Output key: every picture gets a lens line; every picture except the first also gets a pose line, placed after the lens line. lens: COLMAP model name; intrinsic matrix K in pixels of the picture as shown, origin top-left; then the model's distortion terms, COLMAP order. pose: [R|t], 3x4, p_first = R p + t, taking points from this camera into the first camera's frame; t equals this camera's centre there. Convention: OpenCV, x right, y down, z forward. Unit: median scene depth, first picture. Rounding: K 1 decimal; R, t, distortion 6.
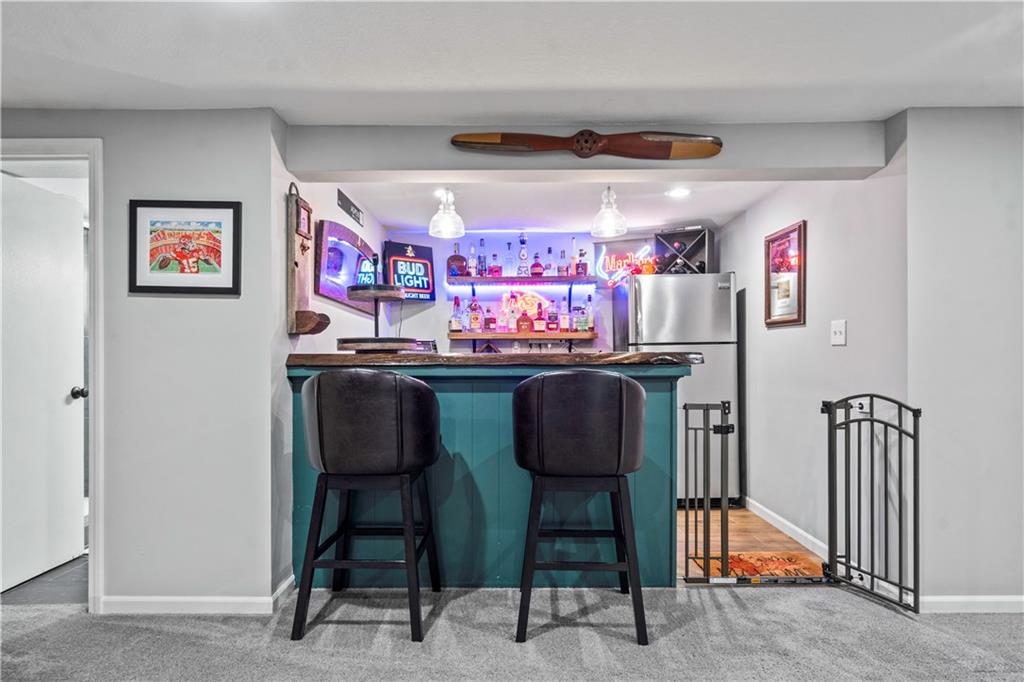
lens RADIAL K [[575.6, 0, 509.5], [0, 575.6, 361.2], [0, 0, 1]] dist [0.005927, -0.000533]
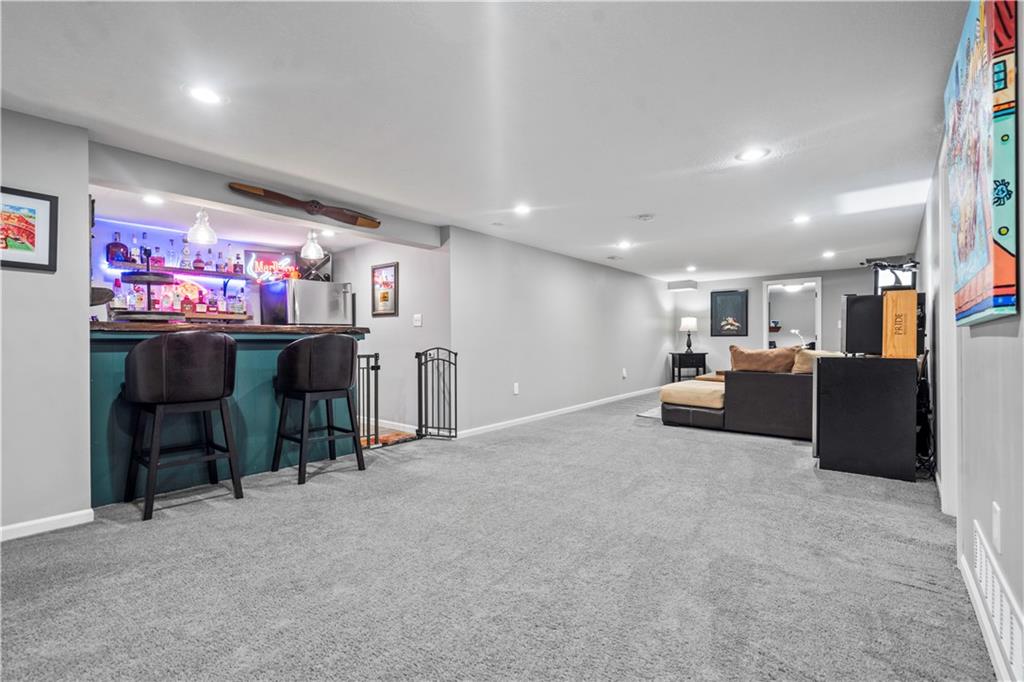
lens RADIAL K [[468.3, 0, 512.3], [0, 468.3, 343.0], [0, 0, 1]] dist [0.000859, -0.000165]
pose [[0.631098, -0.001918, 0.775701, -0.564143], [0.007557, 0.999965, -0.003676, 0.044380], [-0.775666, 0.008182, 0.631090, -0.352920]]
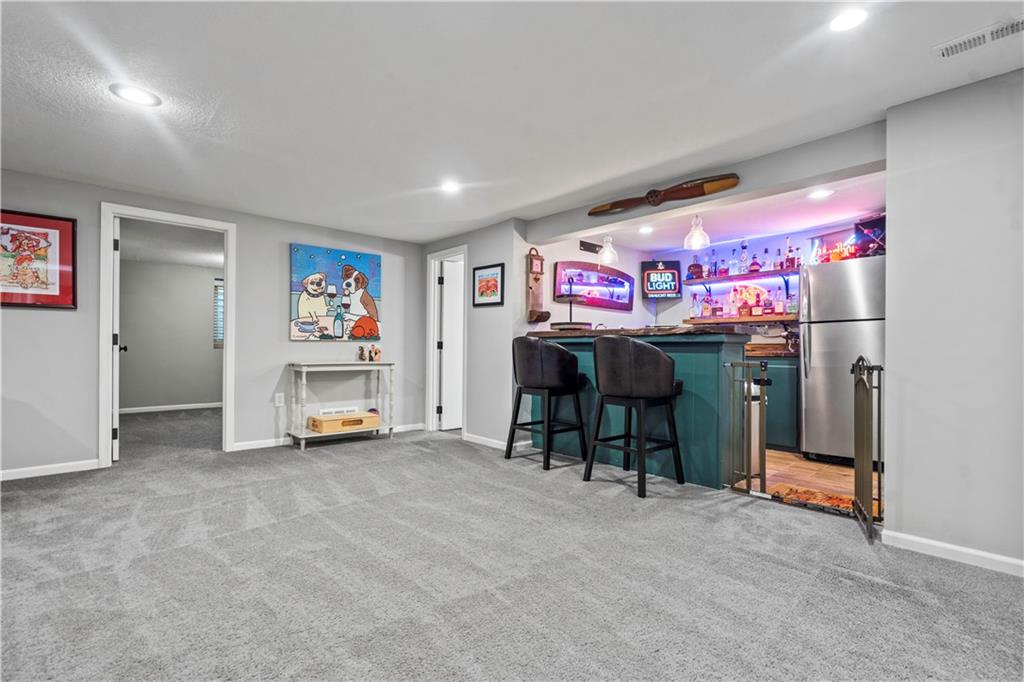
lens RADIAL K [[468.3, 0, 509.2], [0, 468.3, 345.6], [0, 0, 1]] dist [0.000859, -0.000165]
pose [[0.672799, 0.002102, -0.739822, 0.786070], [-0.011590, 0.999903, -0.007699, 0.049416], [0.739735, 0.013755, 0.672758, -0.170303]]
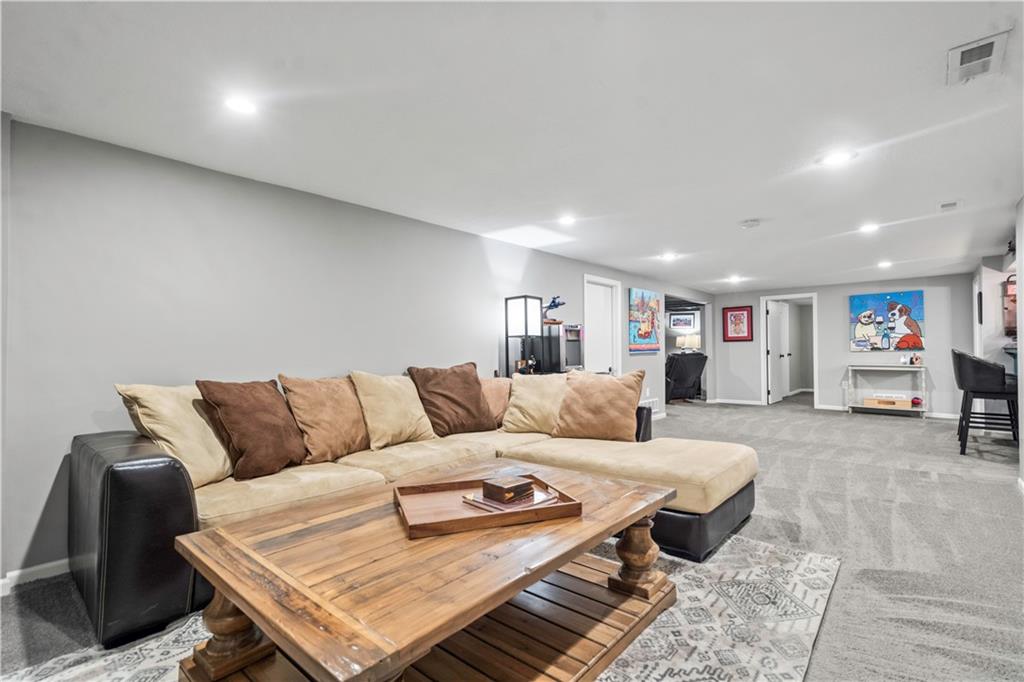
lens RADIAL K [[468.3, 0, 515.5], [0, 468.3, 345.6], [0, 0, 1]] dist [0.000859, -0.000165]
pose [[-0.653902, -0.003913, -0.756569, 2.485768], [0.005073, 0.999941, -0.009556, 0.010143], [0.756562, -0.010086, -0.653844, 0.649743]]
